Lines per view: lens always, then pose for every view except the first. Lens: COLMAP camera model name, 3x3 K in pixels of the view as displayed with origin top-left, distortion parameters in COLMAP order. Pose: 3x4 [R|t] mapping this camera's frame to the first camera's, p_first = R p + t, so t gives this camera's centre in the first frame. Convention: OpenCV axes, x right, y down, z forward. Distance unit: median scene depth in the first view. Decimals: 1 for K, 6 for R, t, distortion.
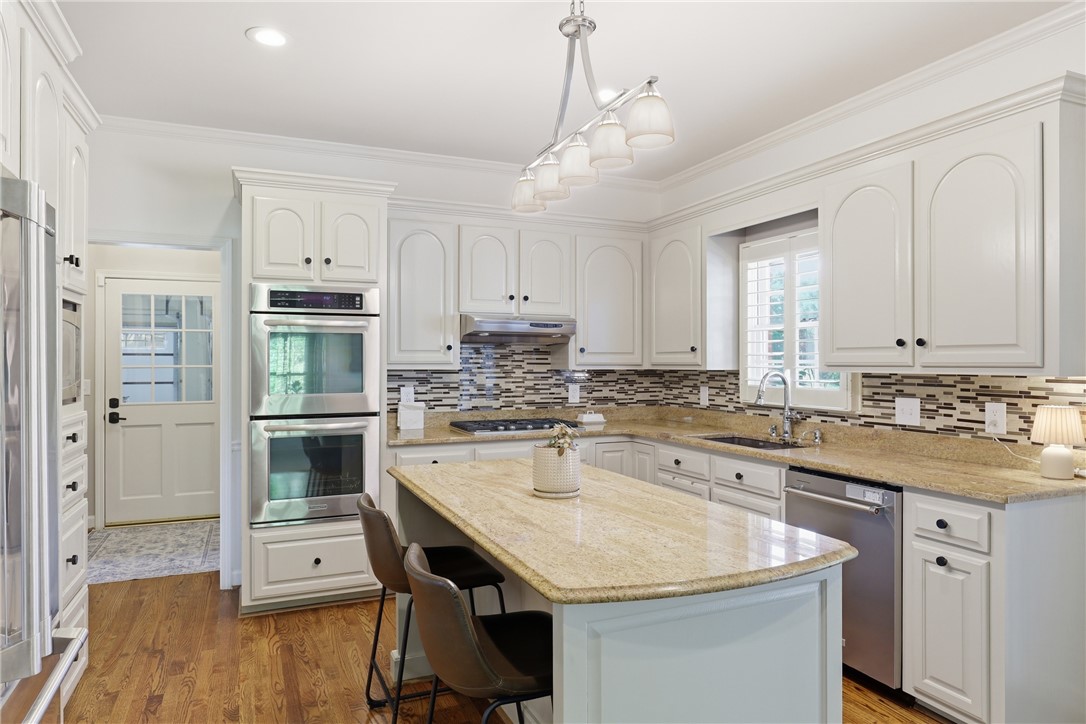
lens RADIAL K [[688.6, 0, 542.3], [0, 688.6, 360.9], [0, 0, 1]] dist [0.003451, 0.000099]
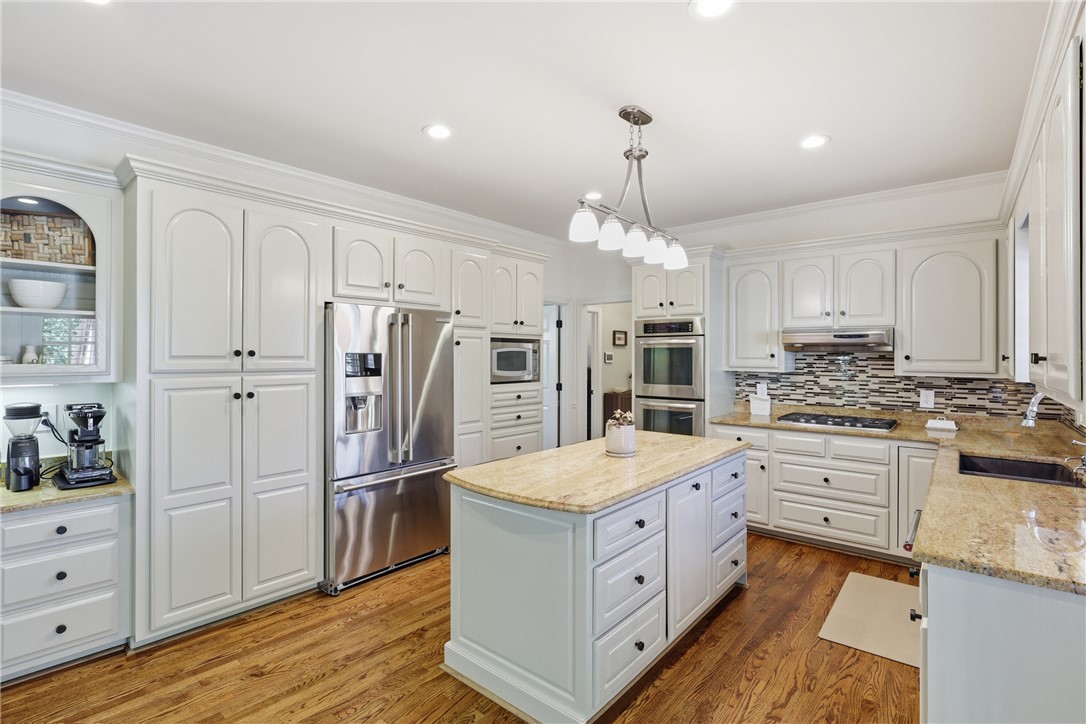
lens RADIAL K [[493.1, 0, 543.4], [0, 493.1, 358.0], [0, 0, 1]] dist [-0.001869, -0.000054]
pose [[0.452560, 0.003621, -0.891726, 0.459085], [-0.004092, 0.999990, 0.001984, -0.013439], [0.891724, 0.002751, 0.452570, 0.159861]]
